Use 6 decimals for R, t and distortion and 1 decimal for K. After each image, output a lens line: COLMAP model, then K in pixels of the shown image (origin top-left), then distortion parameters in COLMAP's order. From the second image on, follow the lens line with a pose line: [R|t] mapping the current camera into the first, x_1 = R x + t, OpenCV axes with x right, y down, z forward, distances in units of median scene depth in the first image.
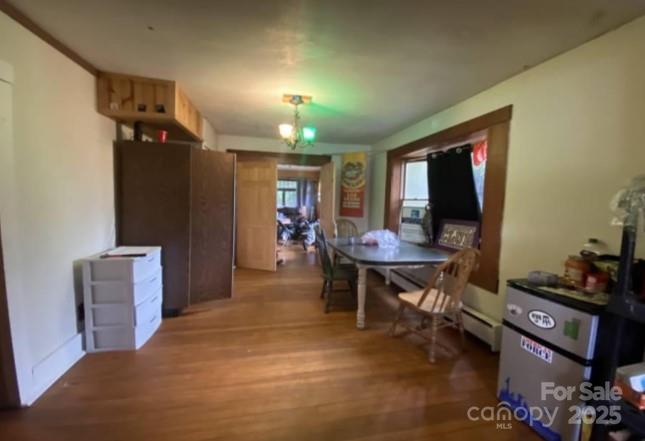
lens RADIAL K [[264.3, 0, 321.4], [0, 264.3, 220.7], [0, 0, 1]] dist [-0.000754, 0.000125]
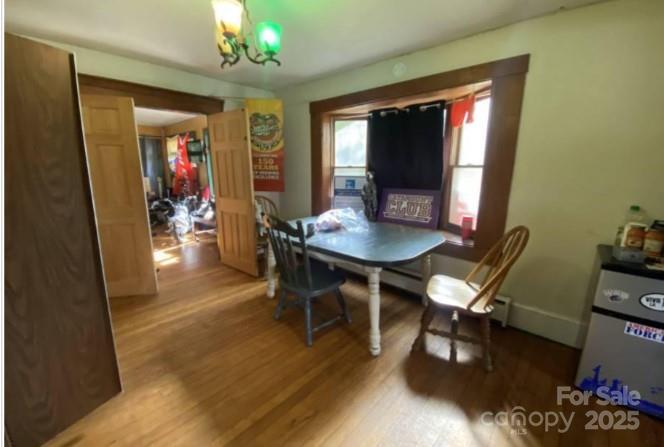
lens RADIAL K [[261.3, 0, 332.5], [0, 261.3, 224.7], [0, 0, 1]] dist [-0.000156, -0.001036]
pose [[0.804200, -0.139415, 0.577777, -0.210582], [0.056653, 0.985655, 0.158980, -0.036301], [-0.591653, -0.095119, 0.800562, 0.373367]]
